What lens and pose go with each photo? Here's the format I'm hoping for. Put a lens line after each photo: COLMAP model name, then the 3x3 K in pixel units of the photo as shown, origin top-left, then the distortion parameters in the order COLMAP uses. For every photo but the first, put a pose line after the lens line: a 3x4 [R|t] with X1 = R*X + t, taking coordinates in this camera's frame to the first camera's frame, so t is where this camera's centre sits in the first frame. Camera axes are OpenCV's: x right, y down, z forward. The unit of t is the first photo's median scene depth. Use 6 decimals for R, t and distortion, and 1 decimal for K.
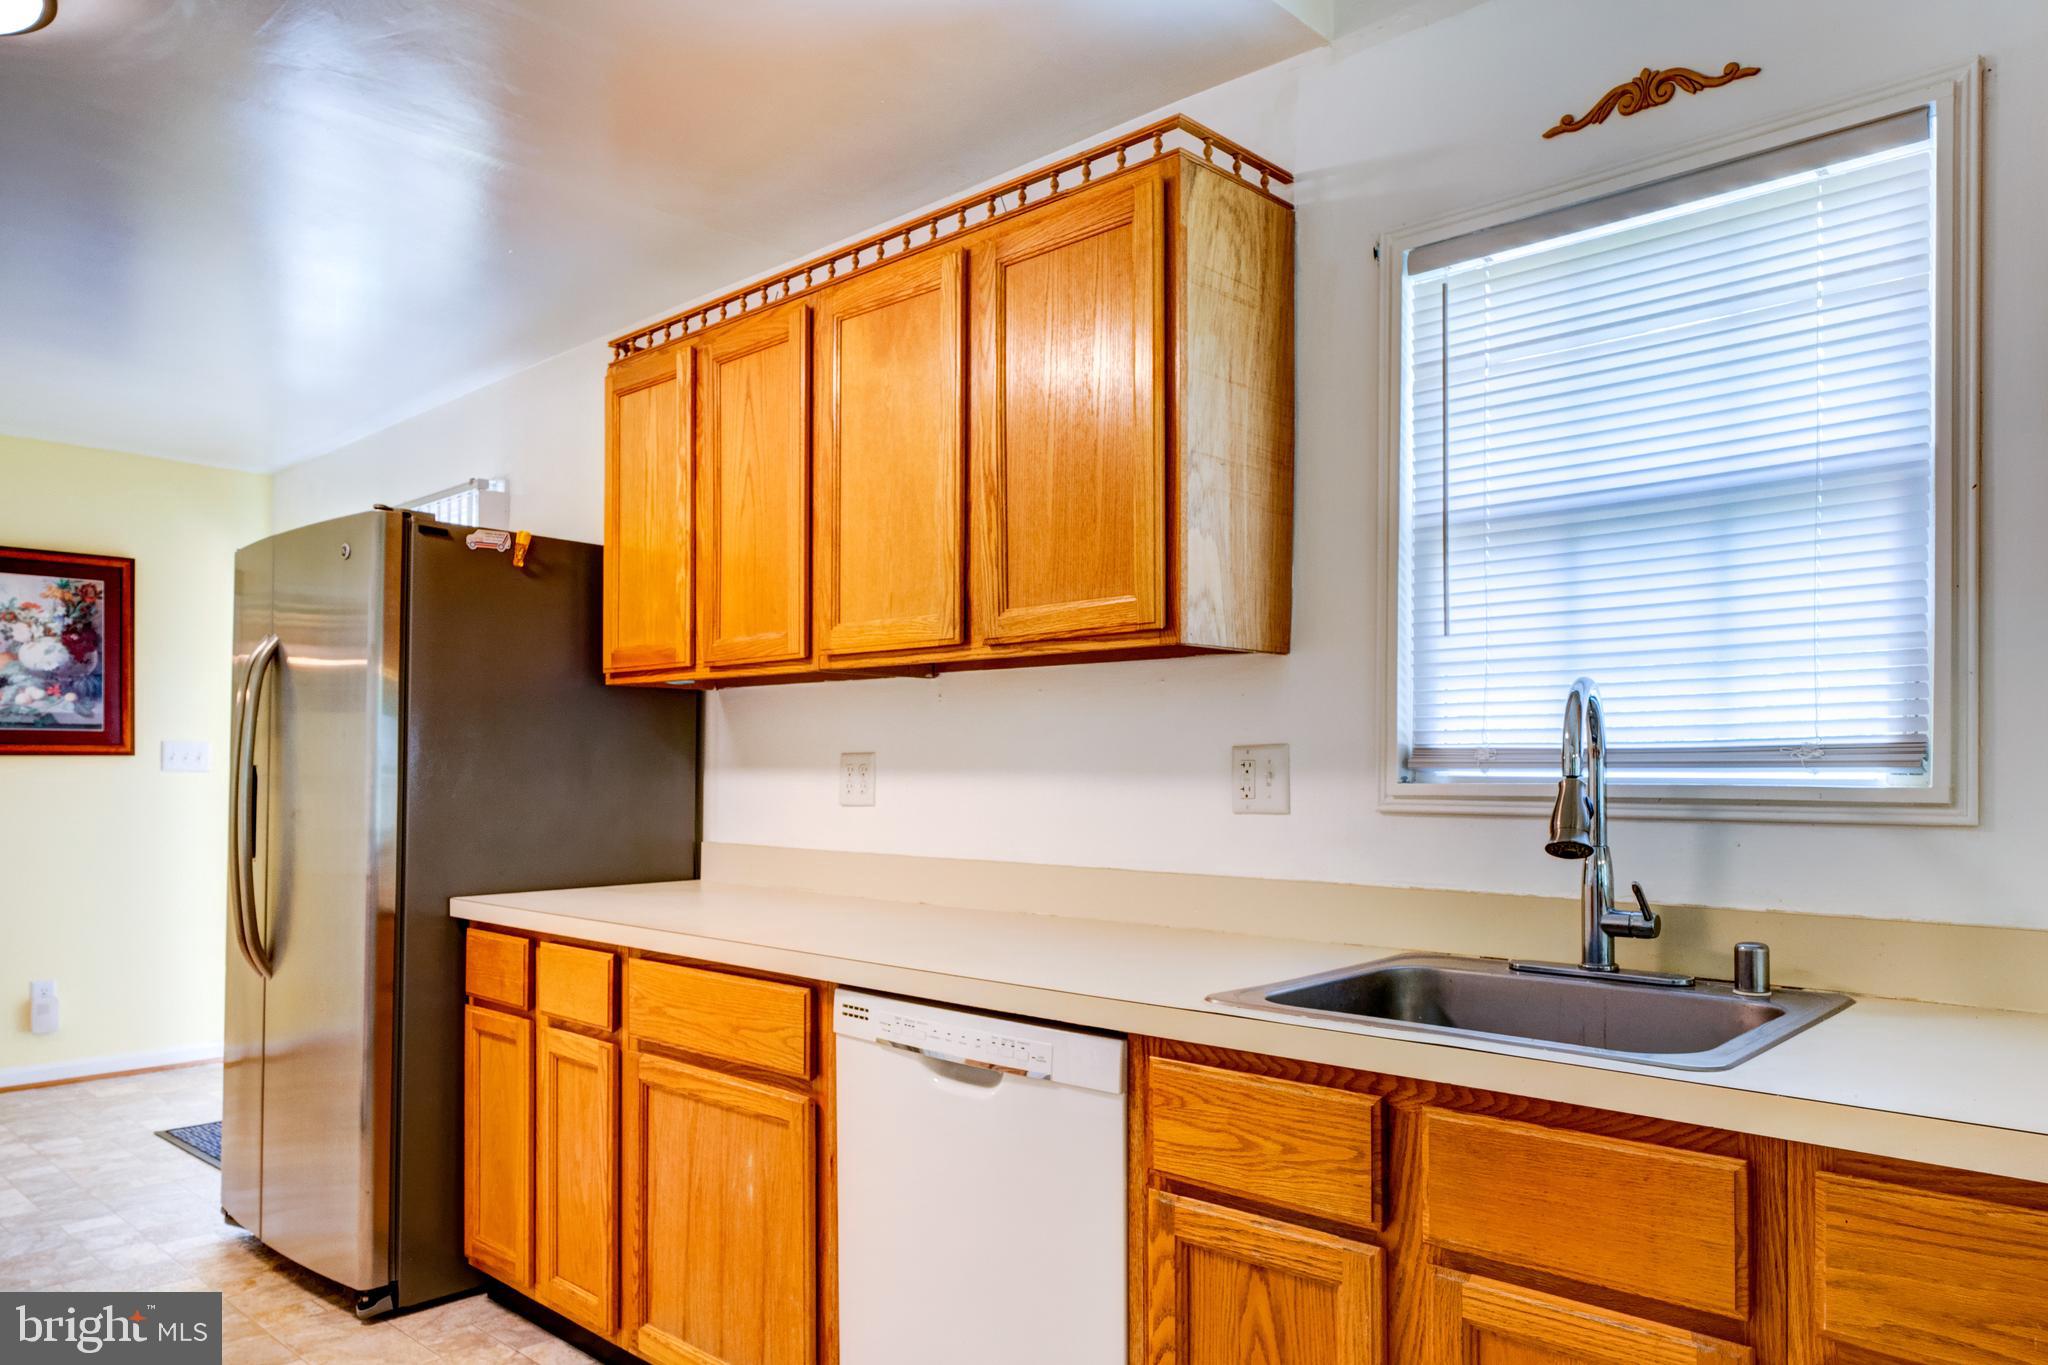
lens RADIAL K [[1347.1, 0, 1106.5], [0, 1347.1, 757.1], [0, 0, 1]] dist [-0.003715, 0.002954]
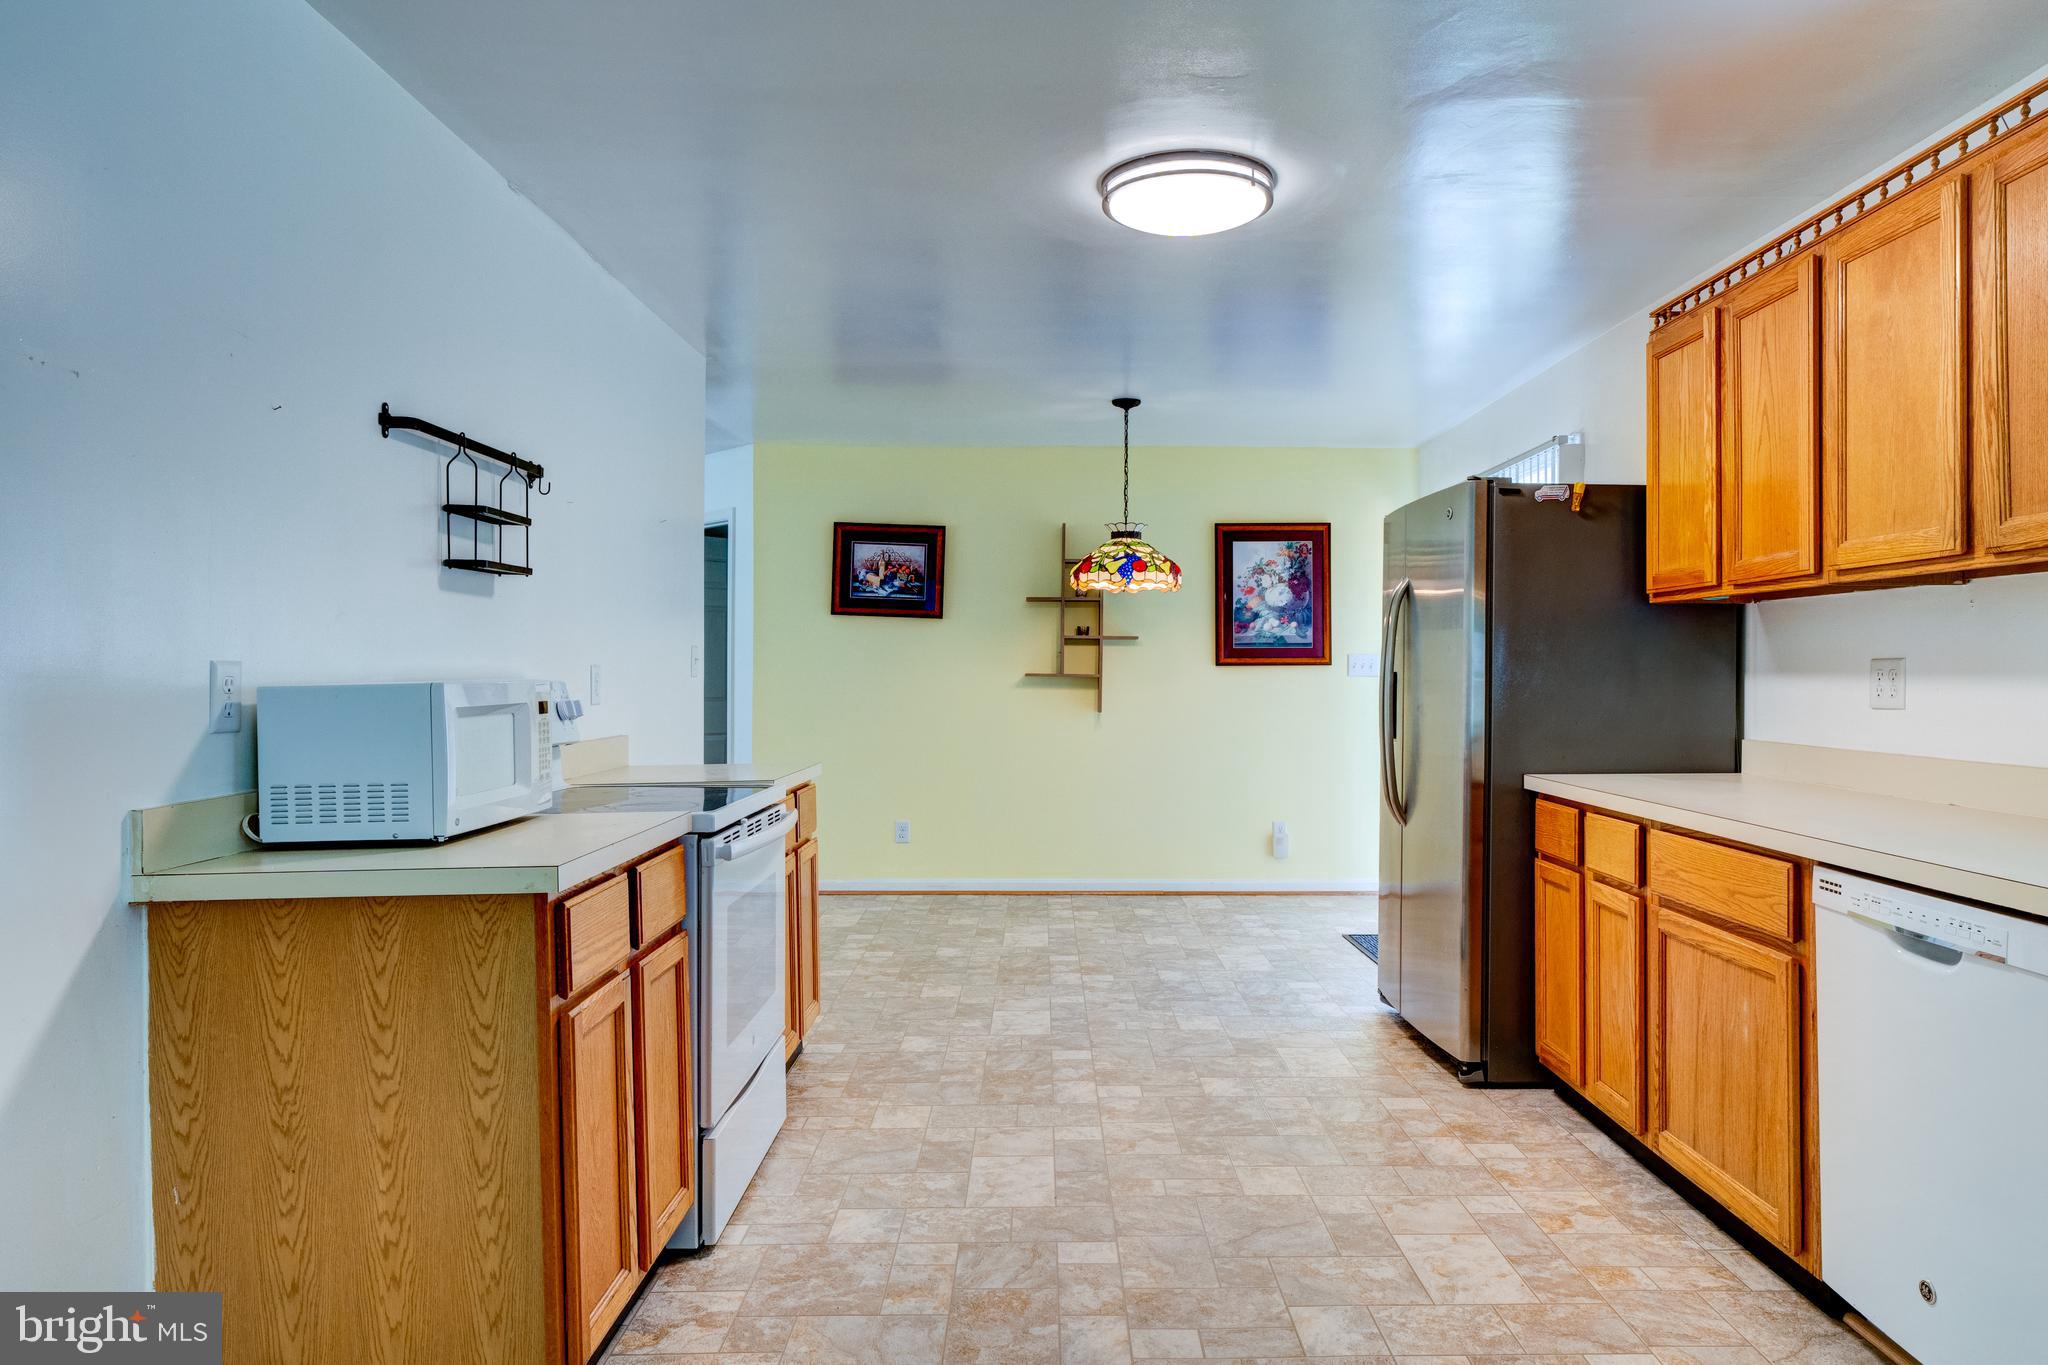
lens RADIAL K [[1314.6, 0, 1024.0], [0, 1314.6, 682.5], [0, 0, 1]] dist [-0.000765, 0.000309]
pose [[0.645203, 0.003479, -0.764003, 0.170575], [0.007805, 0.999907, 0.011144, -0.001129], [0.763971, -0.013153, 0.645116, -0.182597]]
